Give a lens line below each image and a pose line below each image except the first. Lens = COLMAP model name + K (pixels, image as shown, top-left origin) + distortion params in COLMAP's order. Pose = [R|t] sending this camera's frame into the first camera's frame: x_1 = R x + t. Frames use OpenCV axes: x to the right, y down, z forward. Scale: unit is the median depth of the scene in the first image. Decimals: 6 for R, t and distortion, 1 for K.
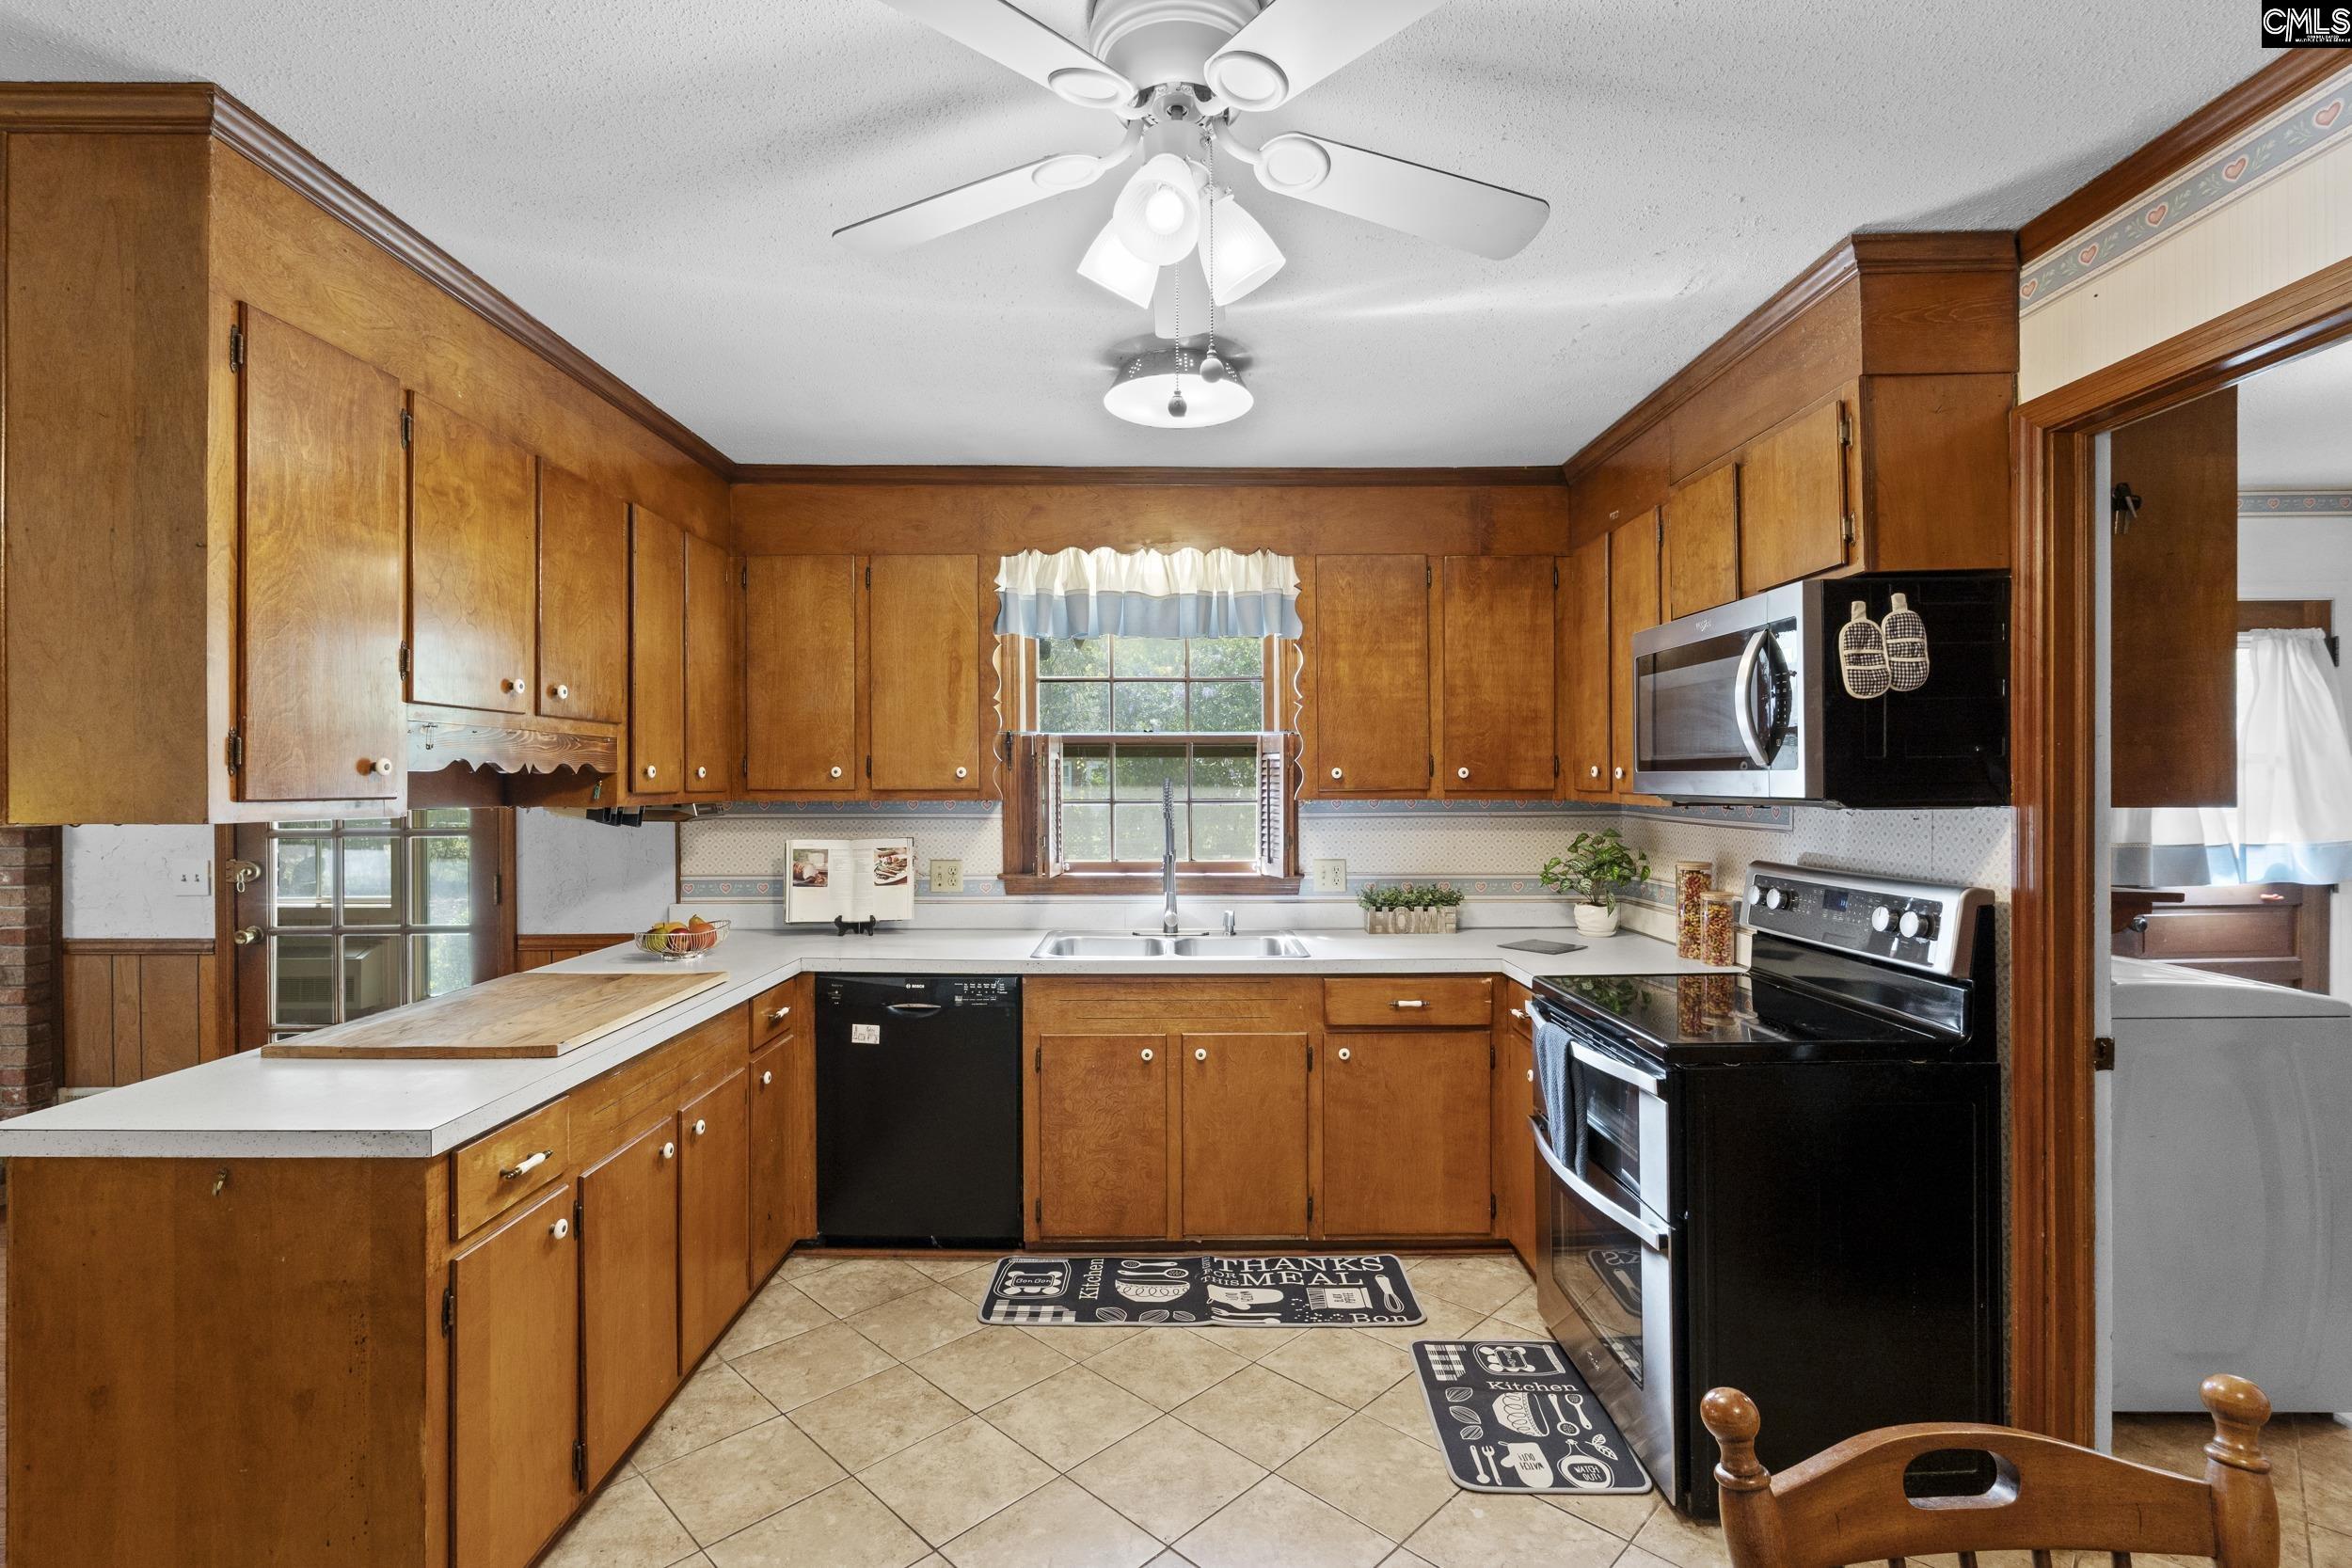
lens RADIAL K [[1086.5, 0, 1174.2], [0, 1086.5, 776.6], [0, 0, 1]] dist [-0.005756, -0.000387]
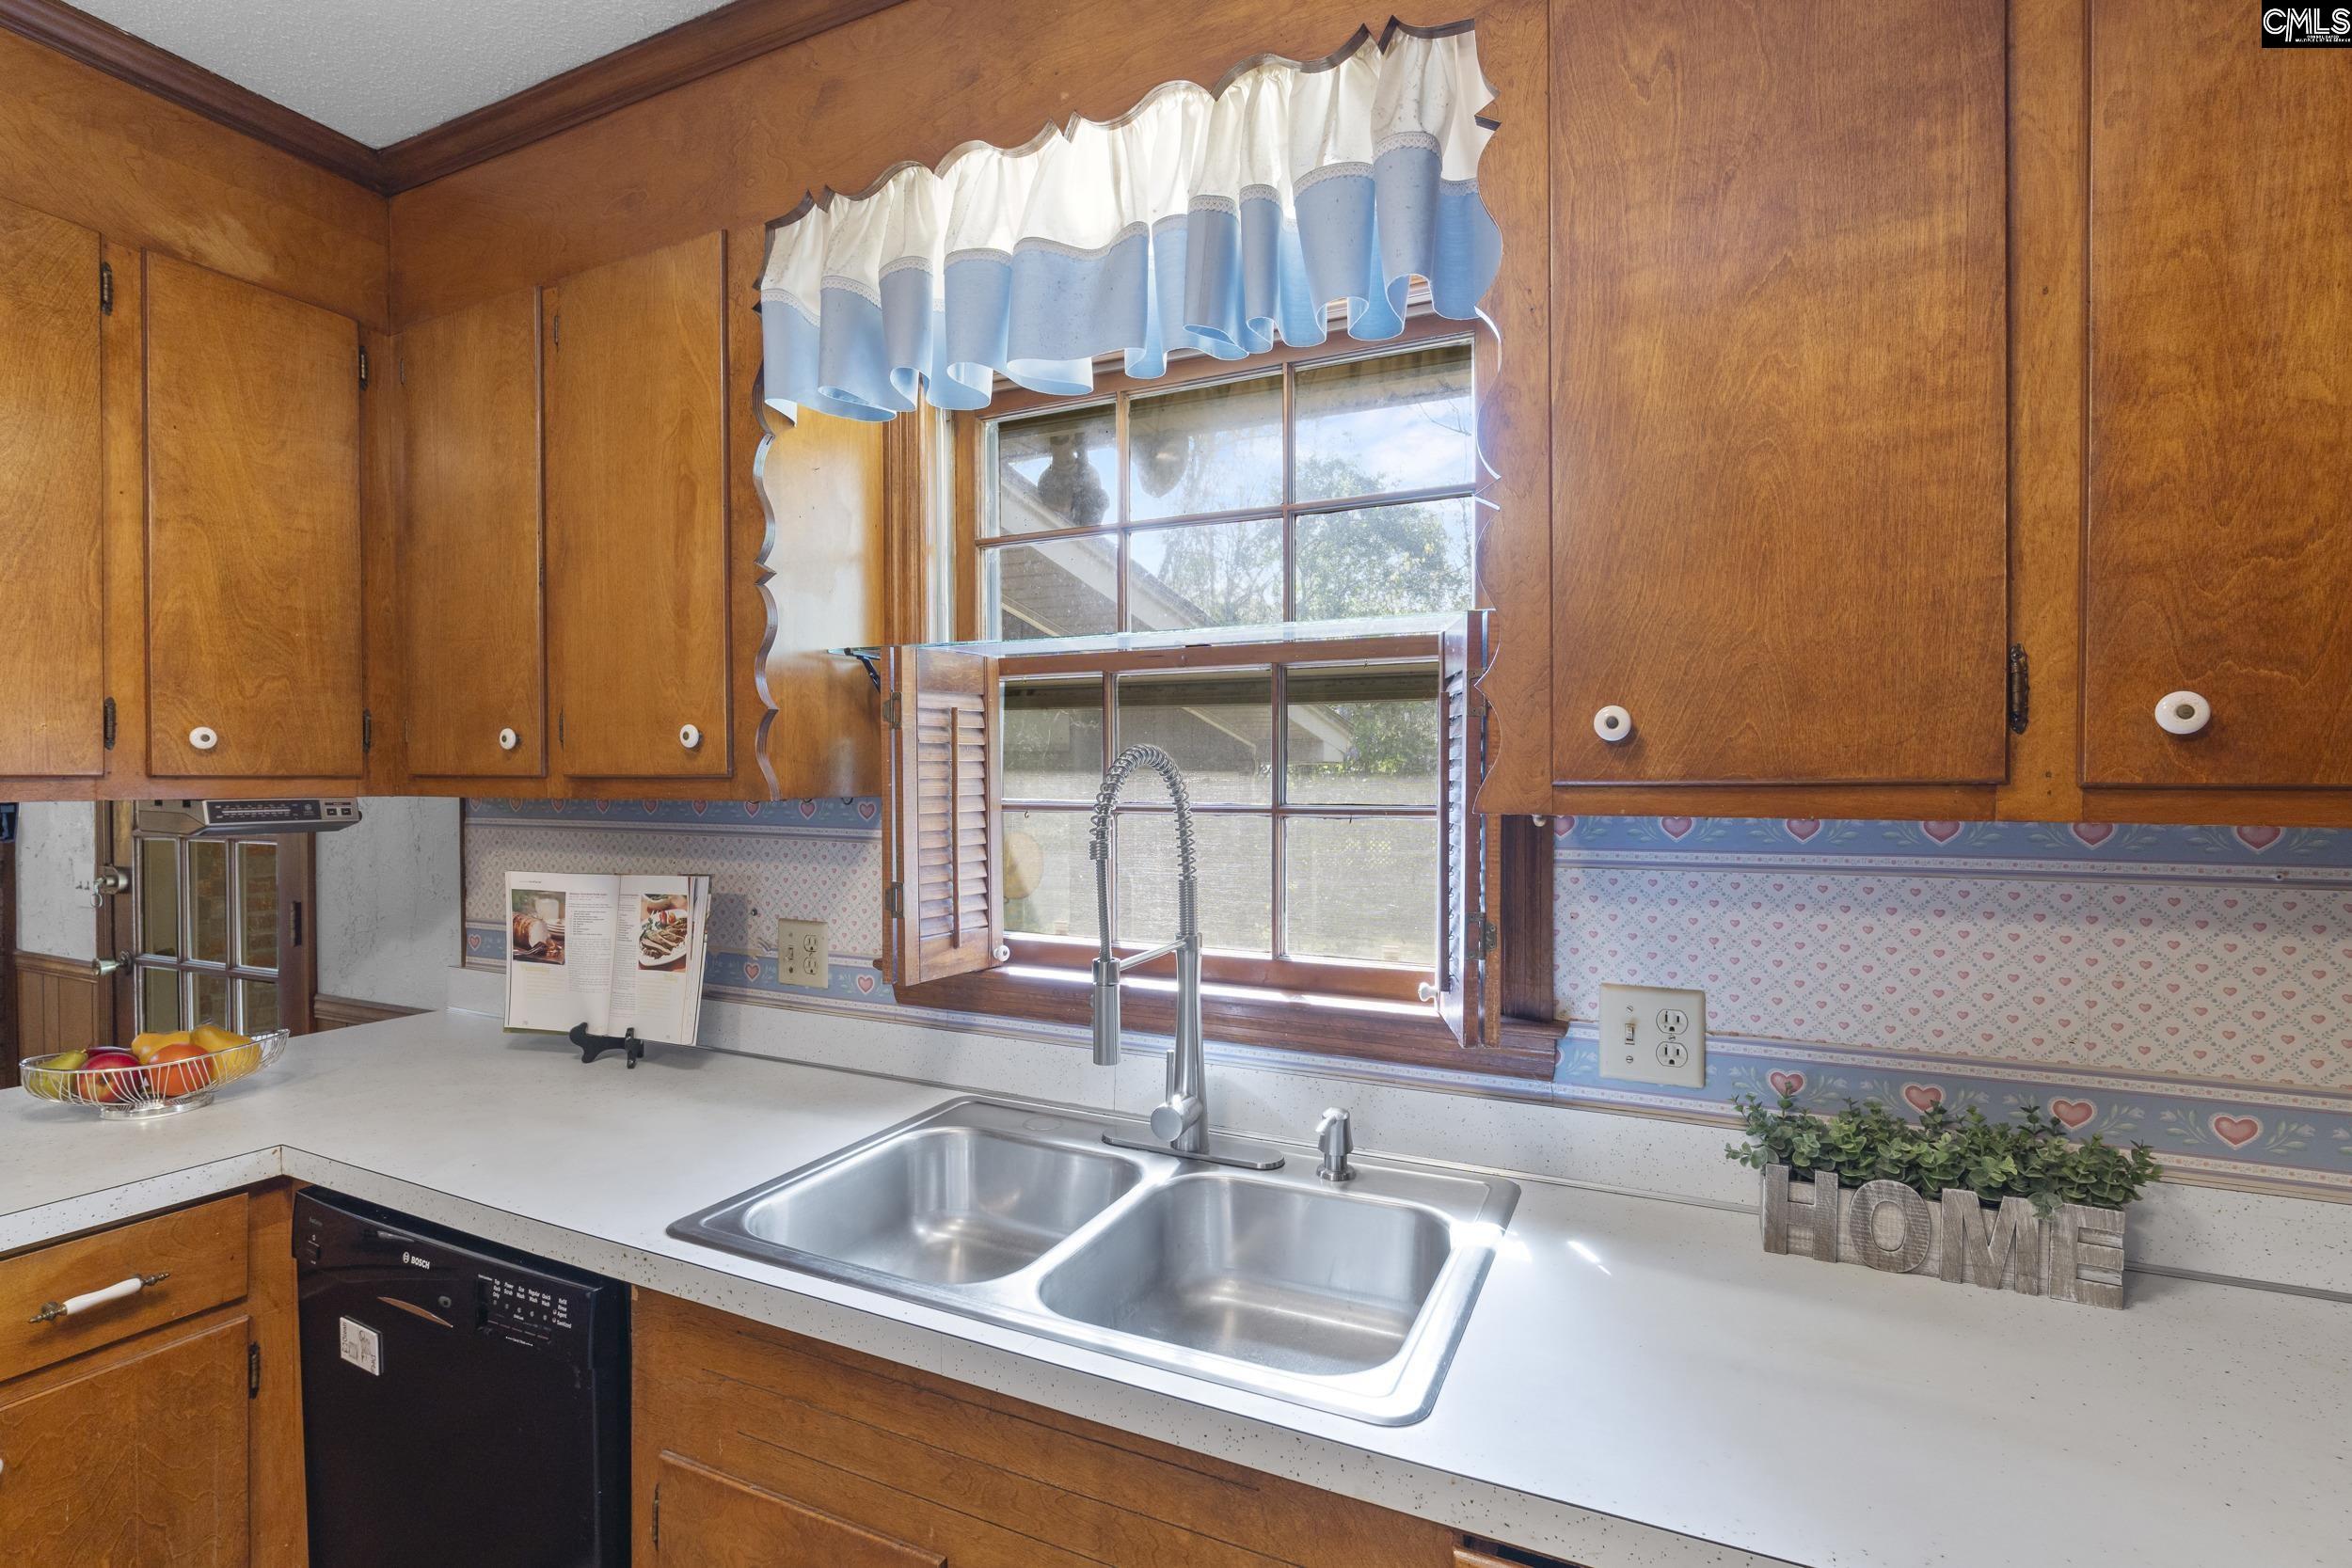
lens RADIAL K [[1086.5, 0, 1176.0], [0, 1086.5, 790.2], [0, 0, 1]] dist [-0.005756, -0.000387]
pose [[0.902010, 0.009112, -0.431620, 0.168092], [-0.002085, 0.999858, 0.016751, 0.009773], [0.431711, -0.014210, 0.901900, 0.684591]]
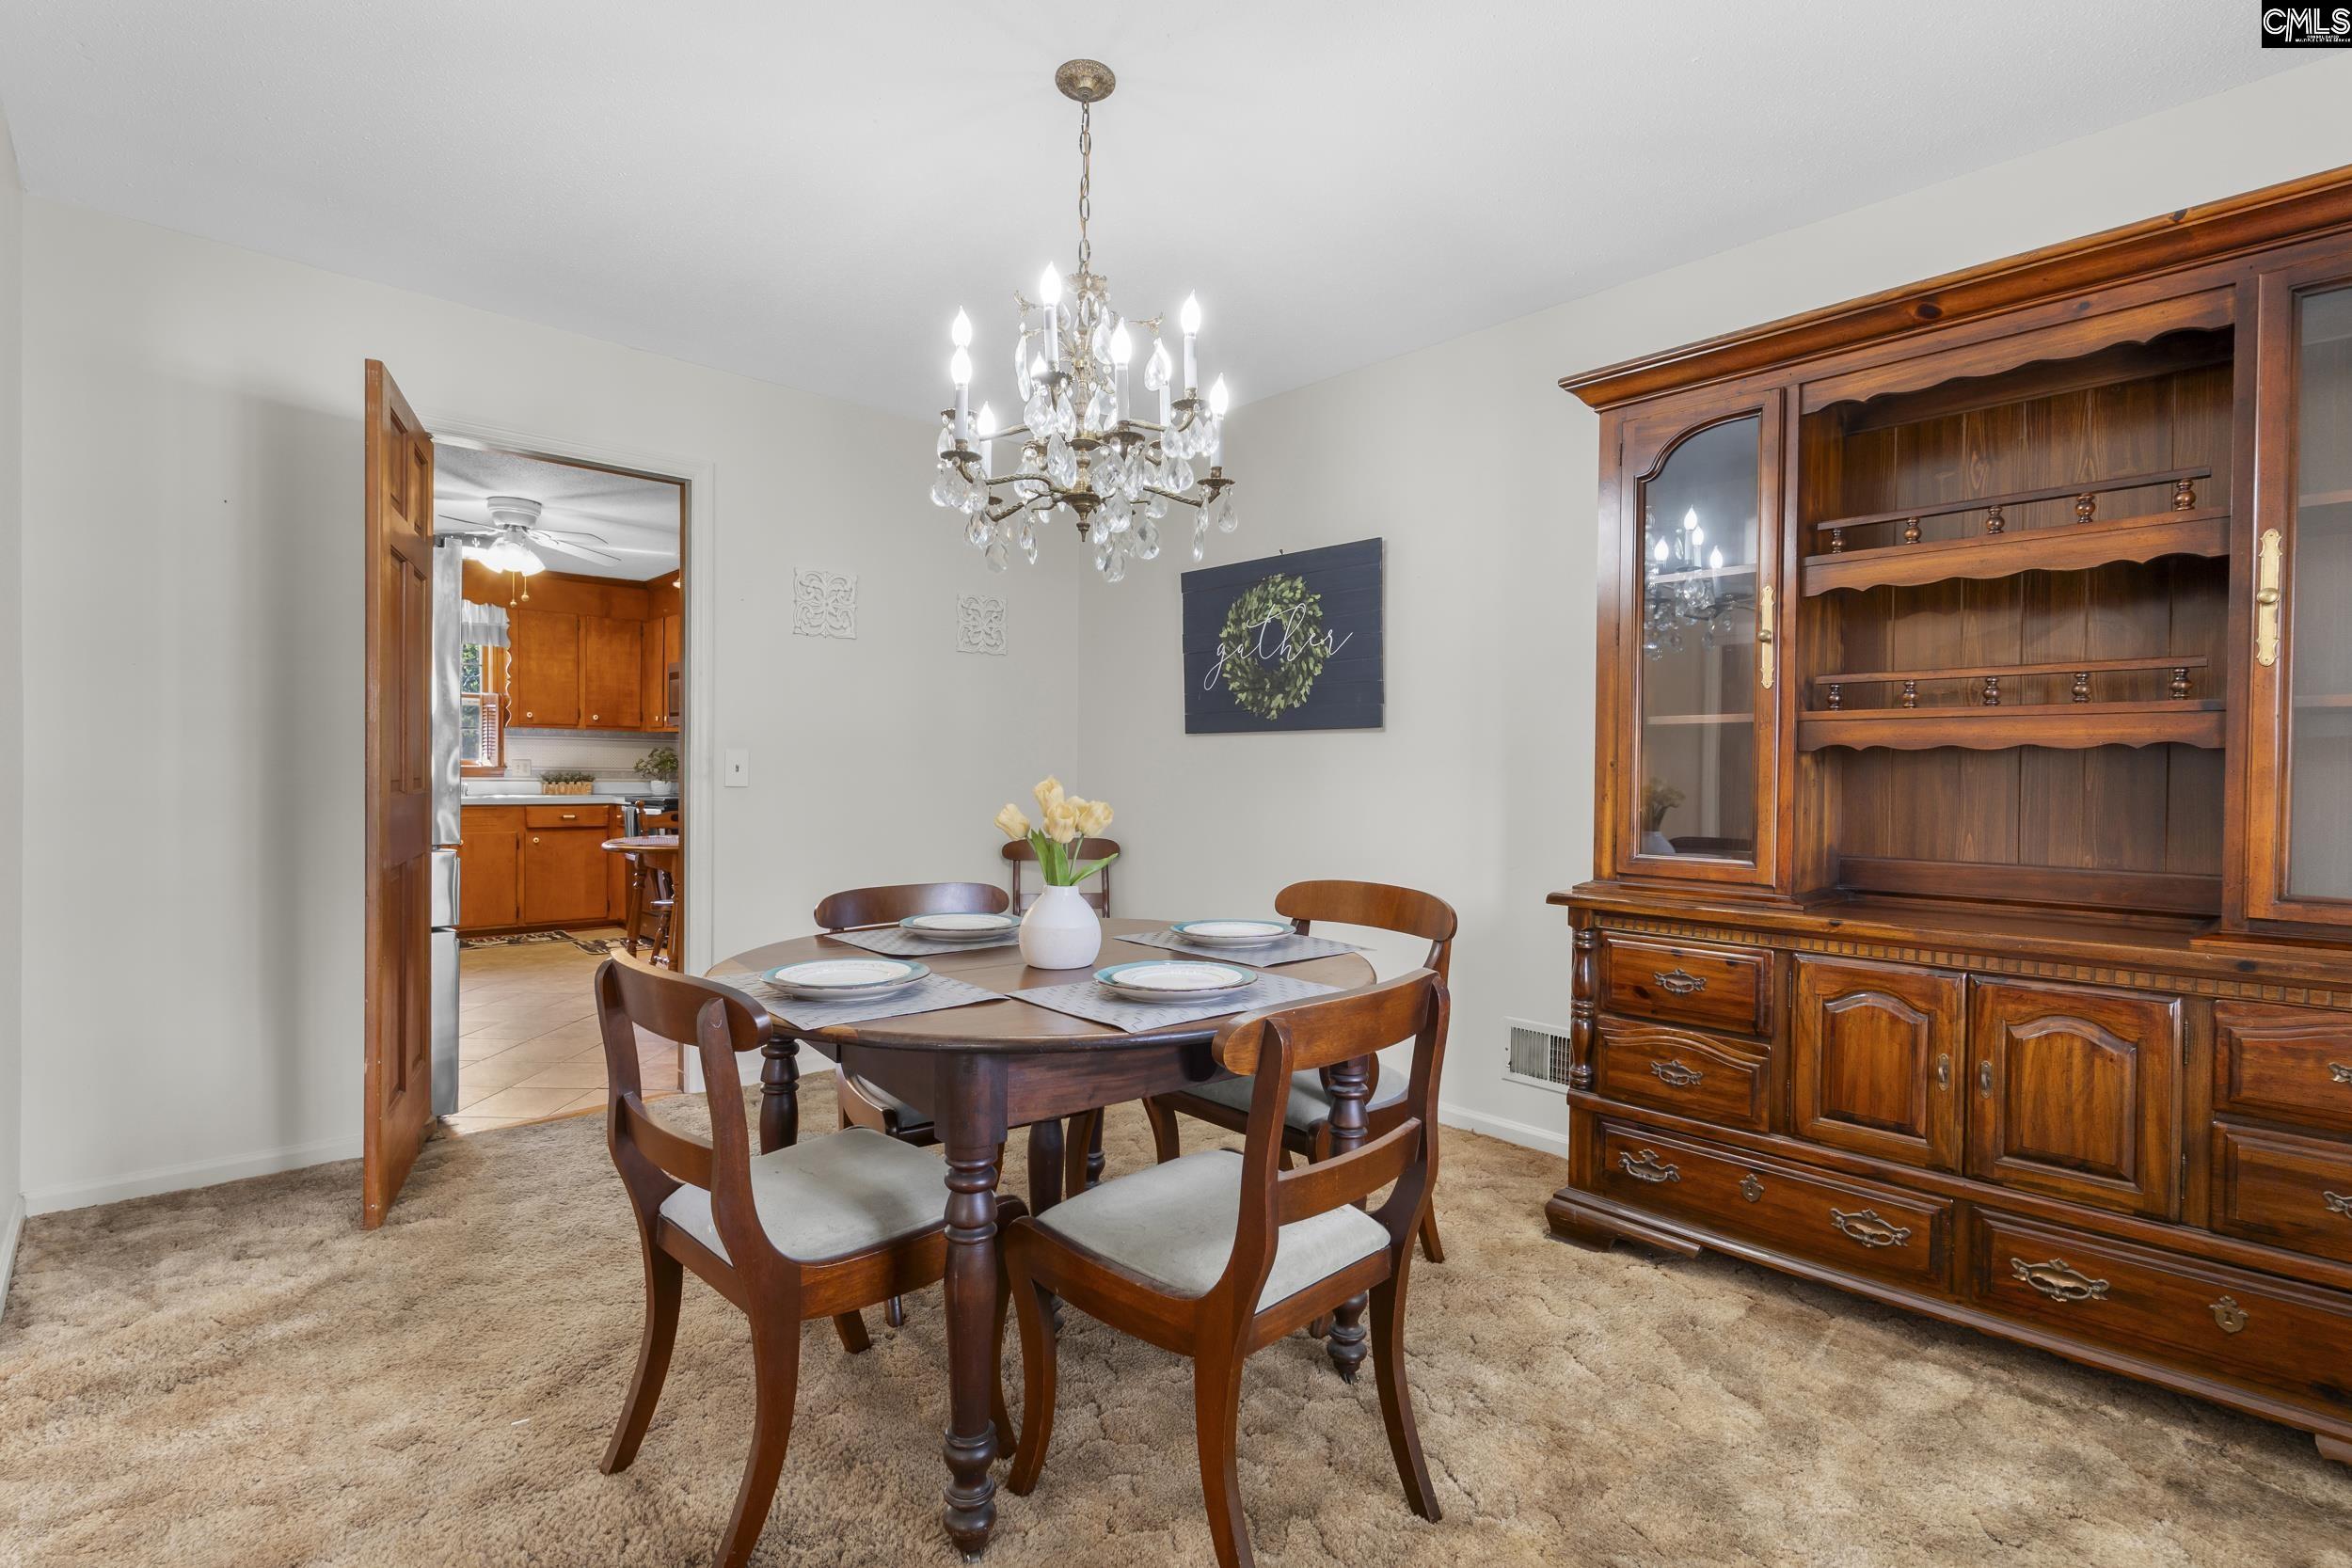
lens RADIAL K [[1086.5, 0, 1177.6], [0, 1086.5, 785.6], [0, 0, 1]] dist [-0.005756, -0.000387]
pose [[0.728984, 0.001790, 0.684529, -0.367335], [-0.016929, 0.999738, 0.015415, 0.079259], [-0.684322, -0.022826, 0.728823, -1.370510]]
